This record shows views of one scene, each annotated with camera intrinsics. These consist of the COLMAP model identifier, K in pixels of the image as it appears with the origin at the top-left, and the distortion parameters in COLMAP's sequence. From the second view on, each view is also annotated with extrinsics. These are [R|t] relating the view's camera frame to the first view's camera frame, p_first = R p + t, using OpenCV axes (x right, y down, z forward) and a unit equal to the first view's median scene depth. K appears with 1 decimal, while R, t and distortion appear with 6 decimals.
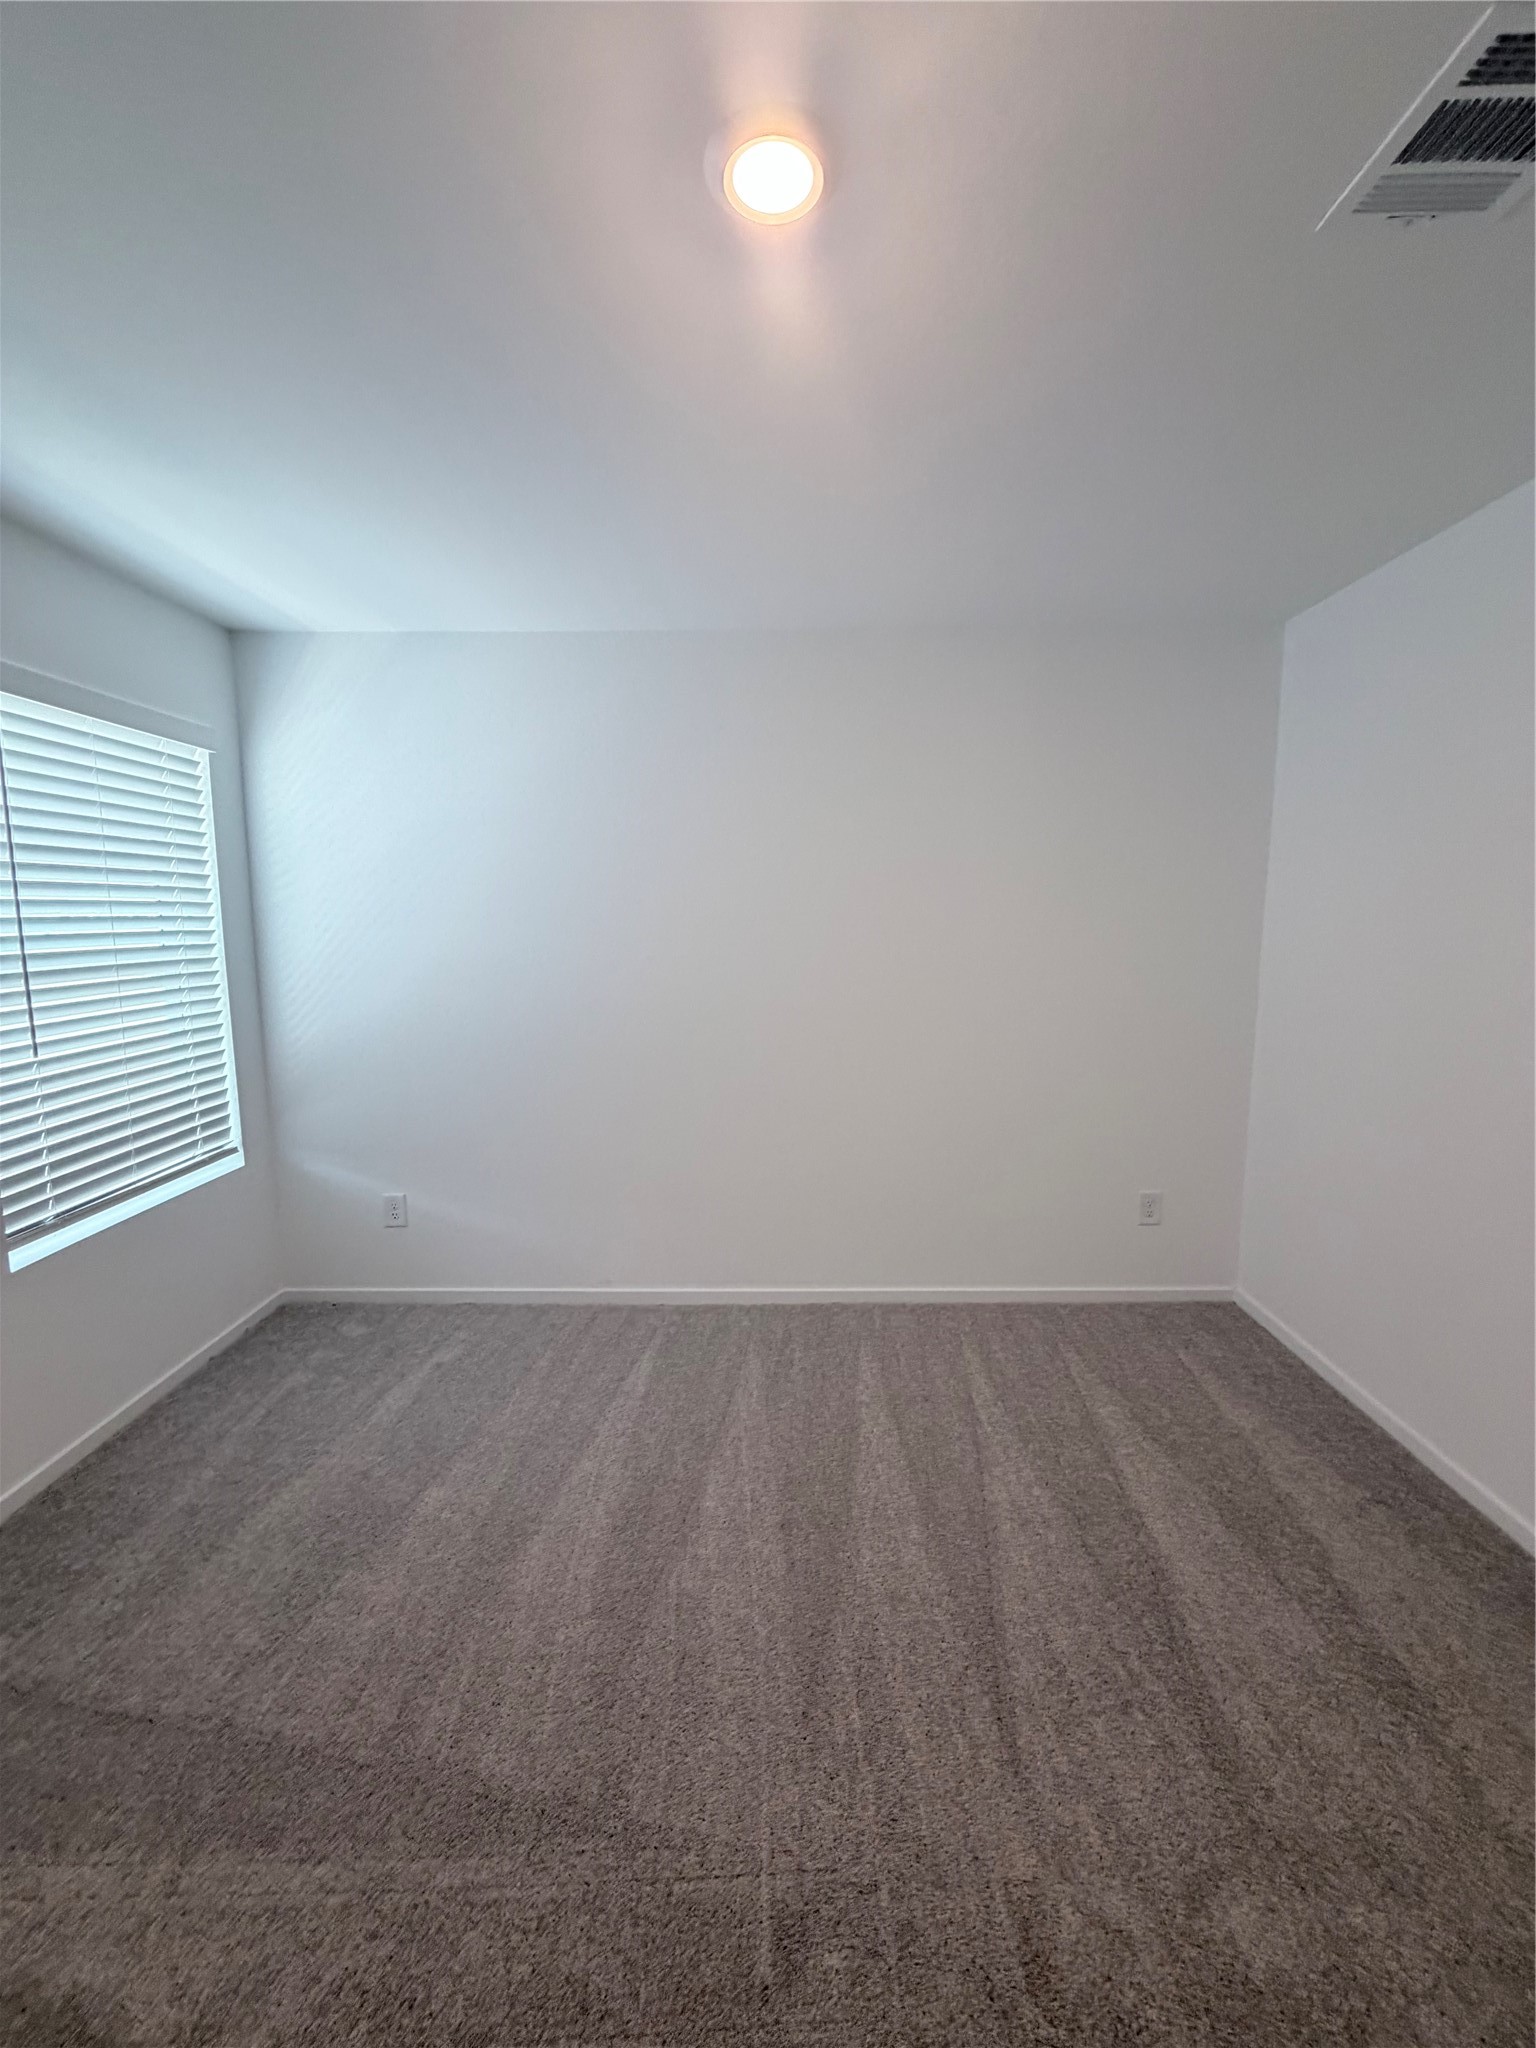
lens RADIAL K [[836.2, 0, 768.0], [0, 836.2, 1024.0], [0, 0, 1]] dist [0.000472, -0.000199]
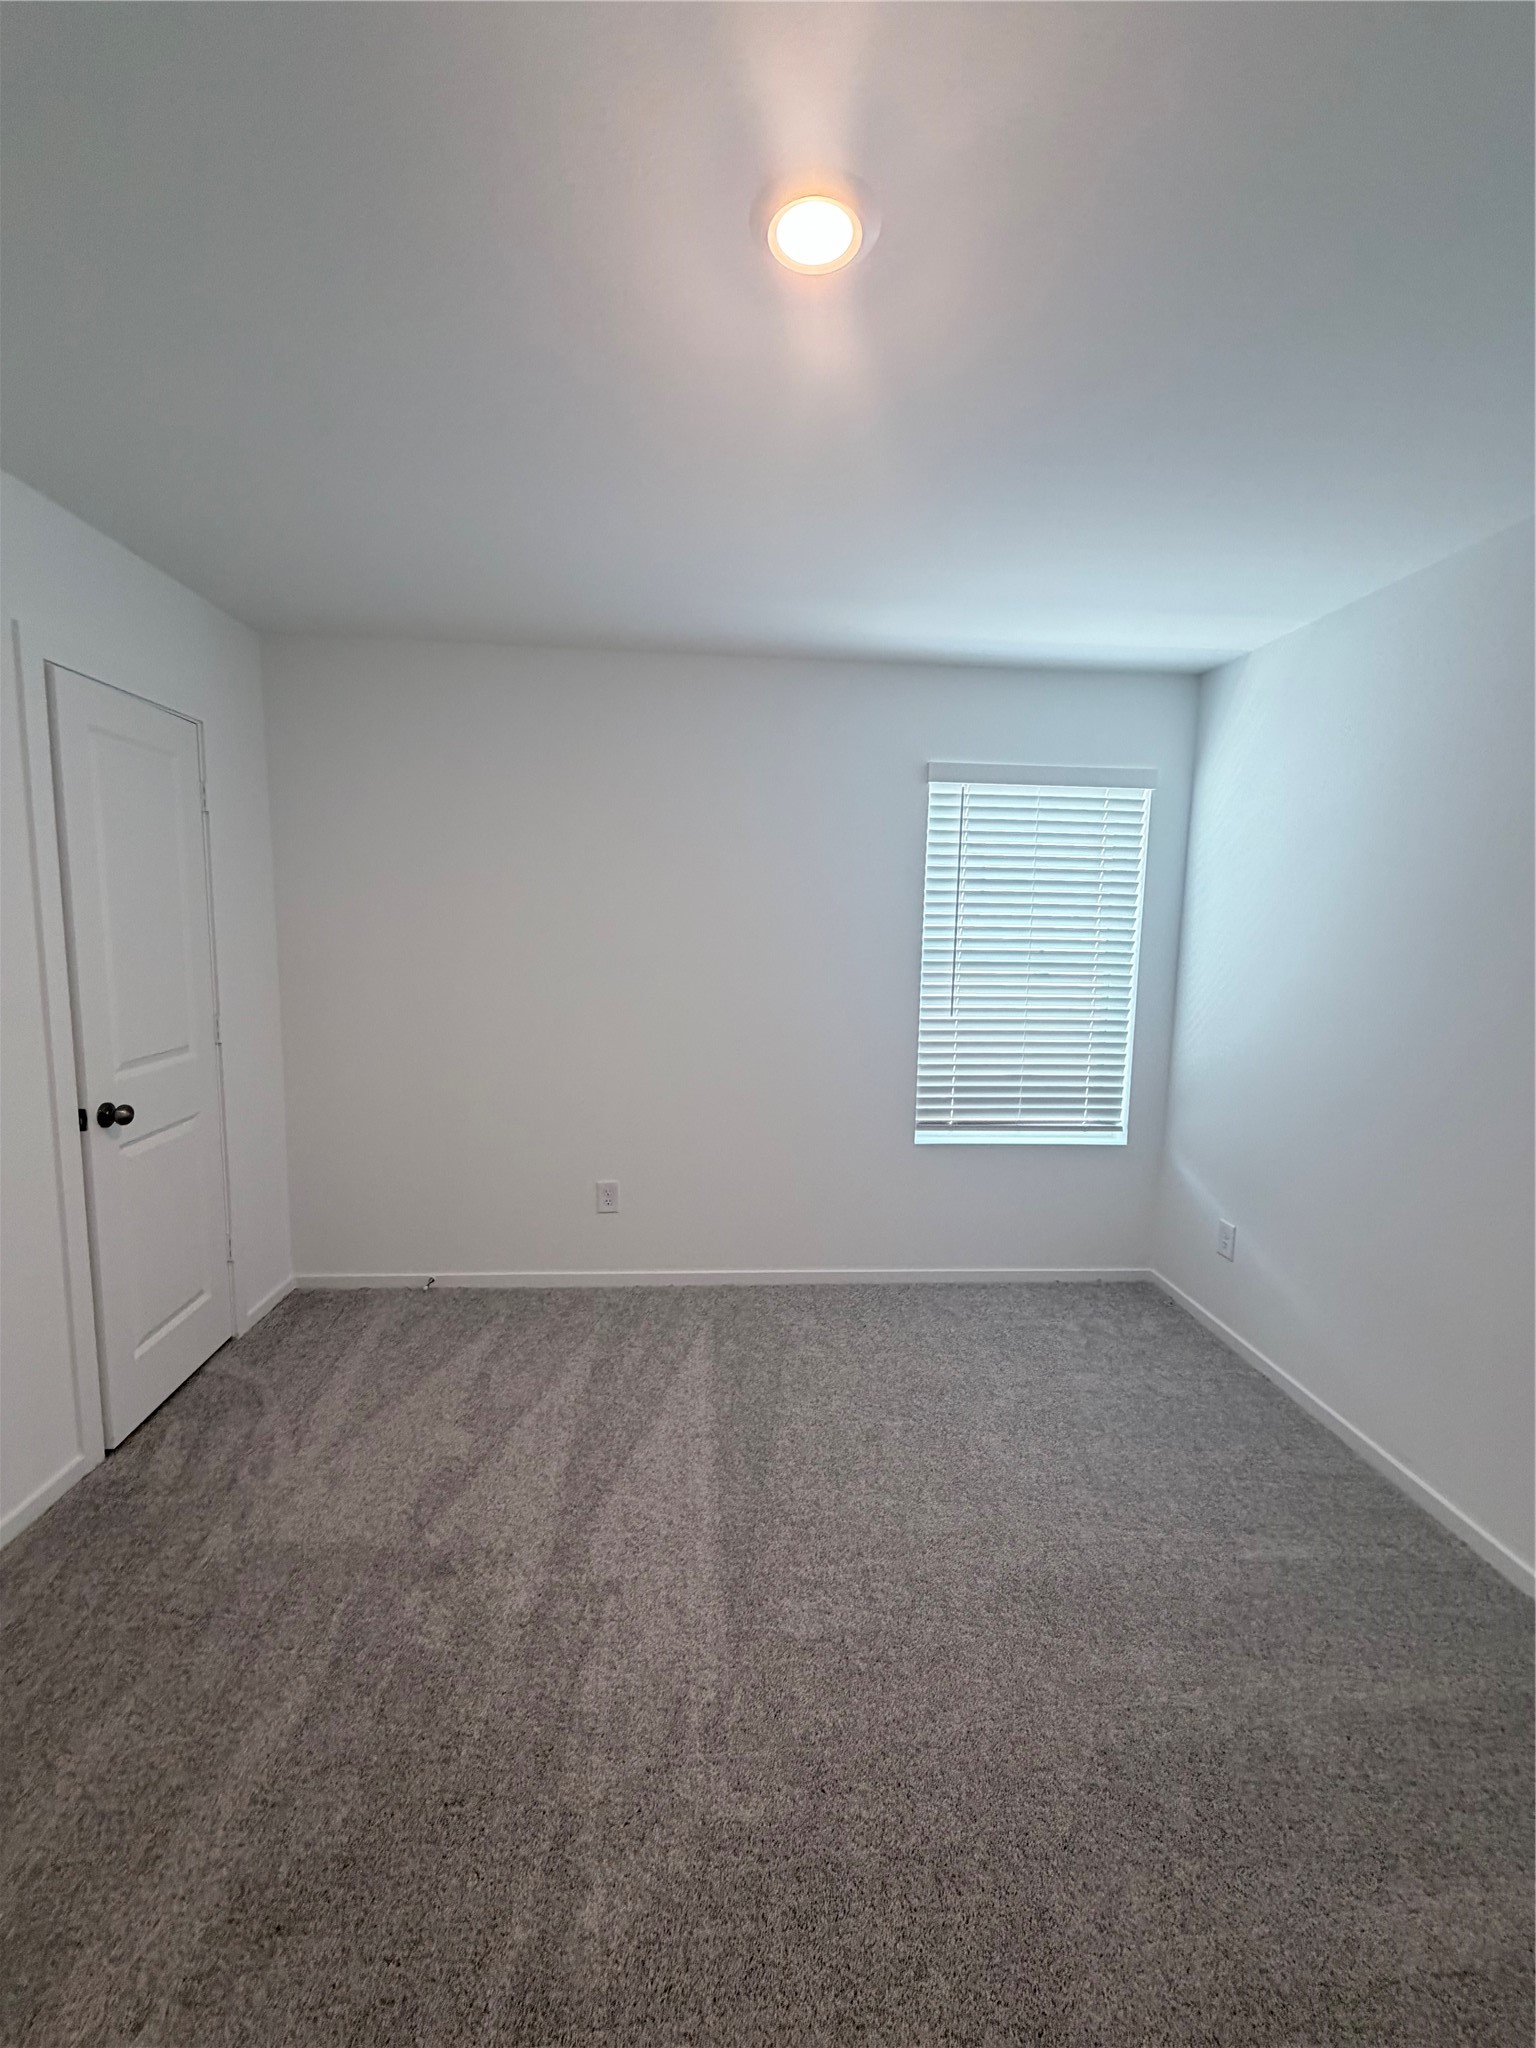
lens RADIAL K [[836.2, 0, 768.0], [0, 836.2, 1024.0], [0, 0, 1]] dist [0.000472, -0.000199]
pose [[0.049326, 0.136170, -0.989457, 0.509225], [-0.148600, 0.980637, 0.127548, -0.074050], [0.987666, 0.140742, 0.068606, 0.437138]]
